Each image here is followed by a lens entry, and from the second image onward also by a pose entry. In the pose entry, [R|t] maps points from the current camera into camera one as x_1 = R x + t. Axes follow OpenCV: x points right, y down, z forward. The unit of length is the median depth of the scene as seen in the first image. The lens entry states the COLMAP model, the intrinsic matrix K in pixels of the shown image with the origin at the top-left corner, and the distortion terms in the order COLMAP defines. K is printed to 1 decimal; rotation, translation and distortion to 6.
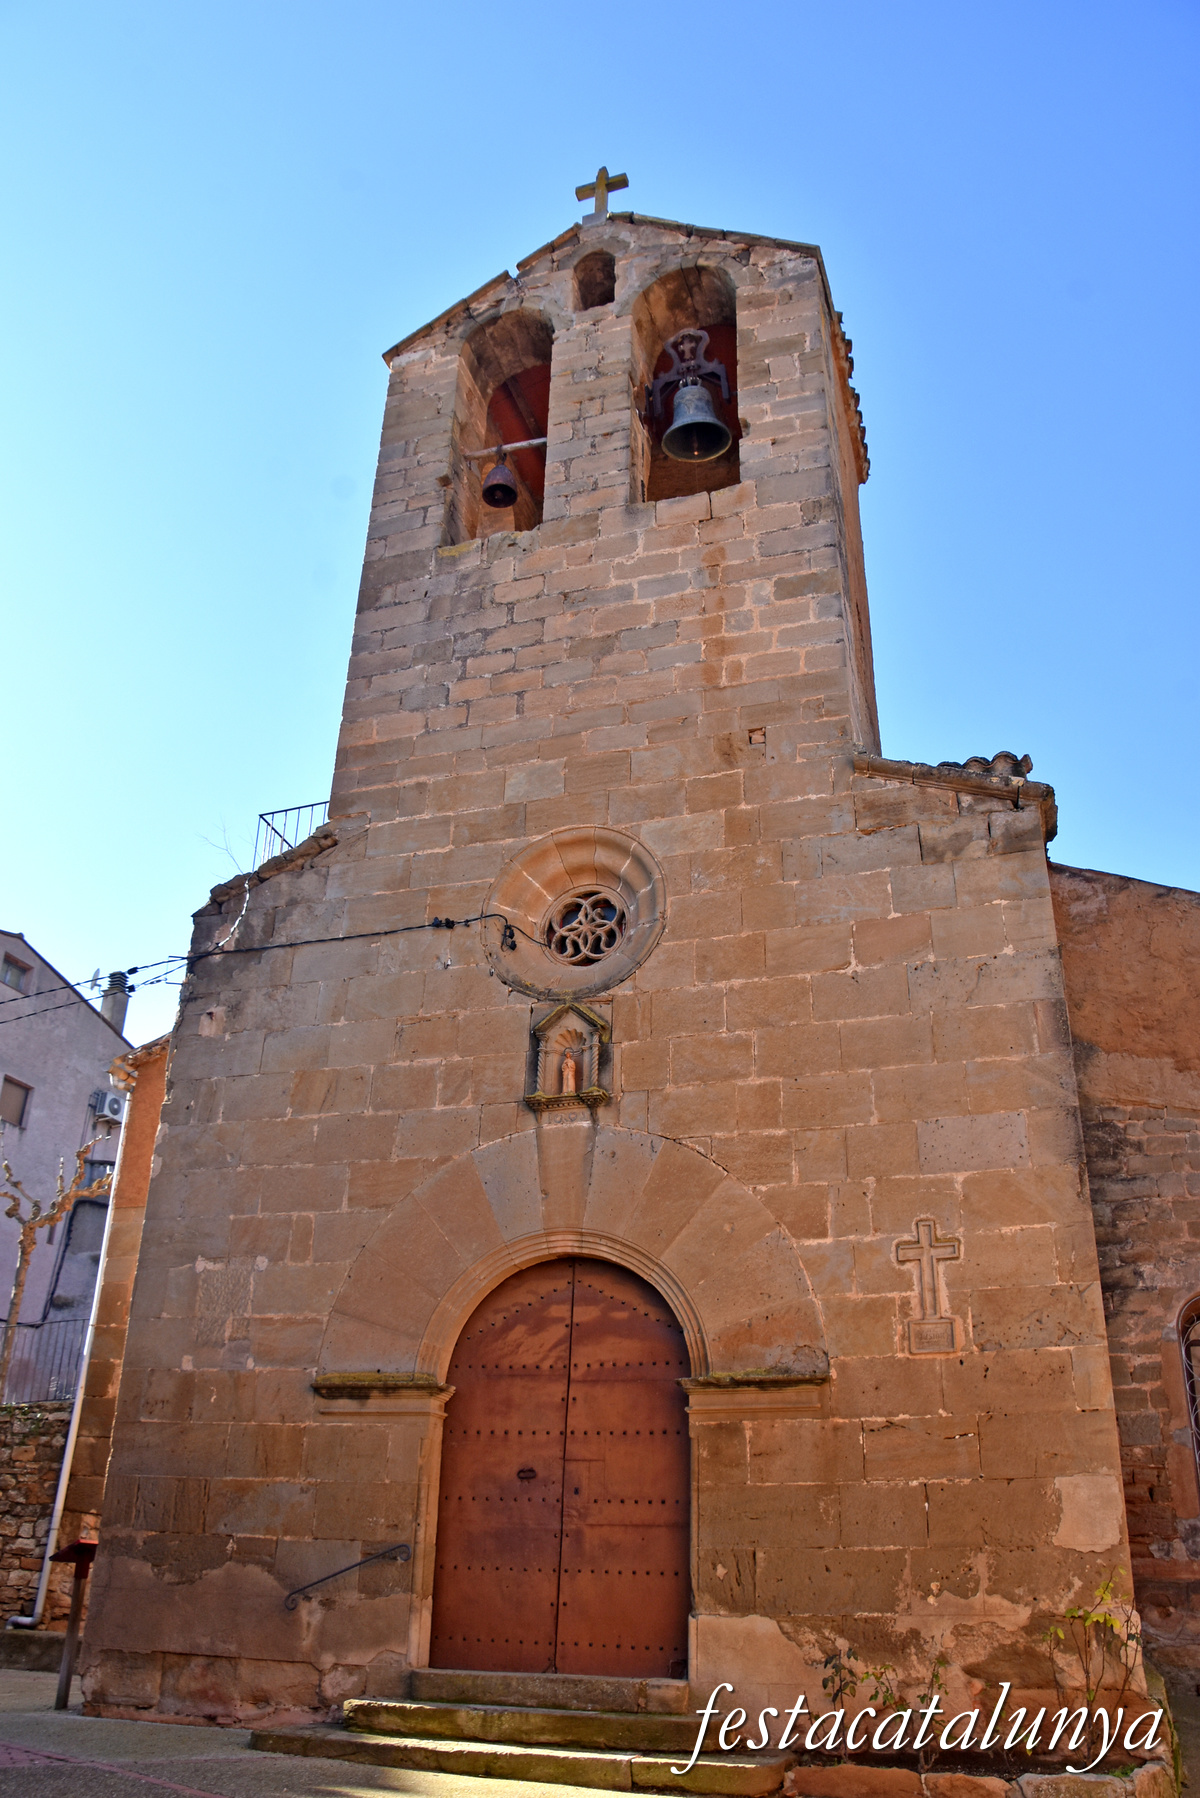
lens RADIAL K [[1379.1, 0, 600.0], [0, 1379.1, 899.0], [0, 0, 1]] dist [-0.003154, -0.001572]
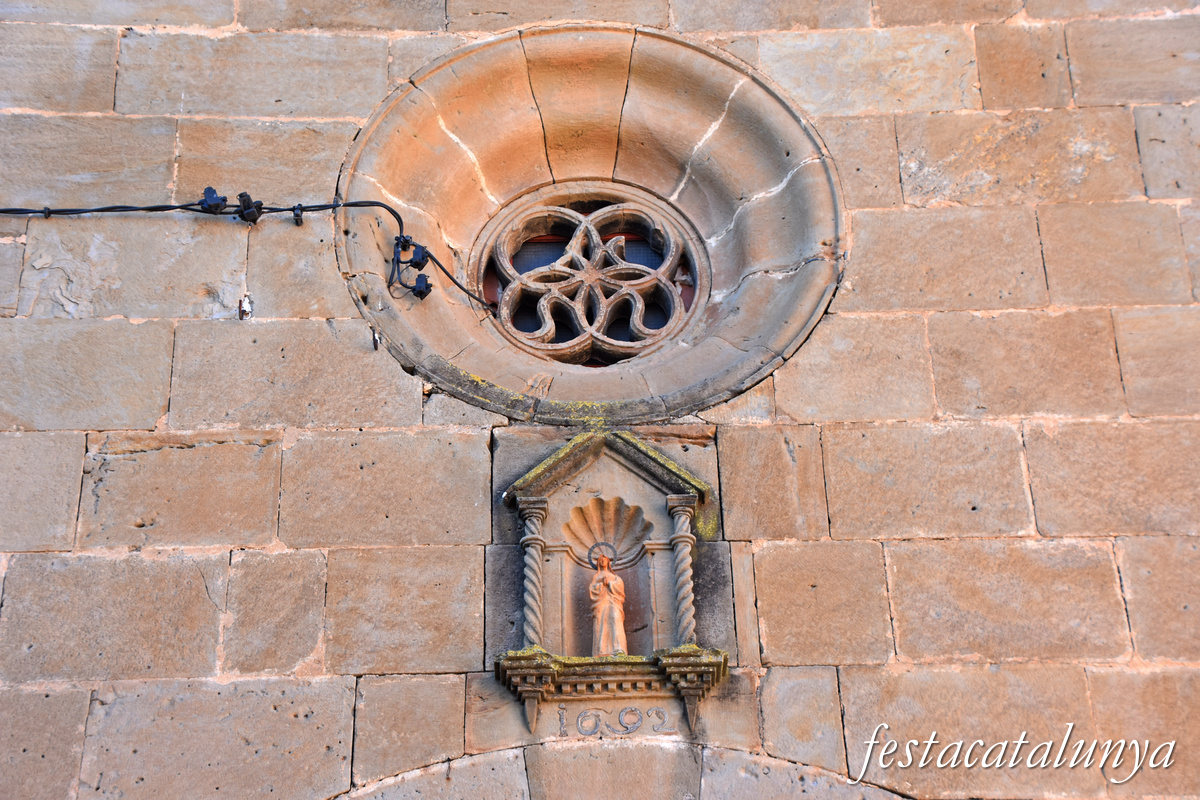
lens RADIAL K [[2376.0, 0, 600.0], [0, 2376.0, 400.0], [0, 0, 1]] dist [0.593140, 0.061318]
pose [[0.945301, 0.132876, 0.297910, -0.222021], [-0.103704, 0.988310, -0.111750, 0.141639], [-0.309276, 0.074743, 0.948030, 0.379980]]
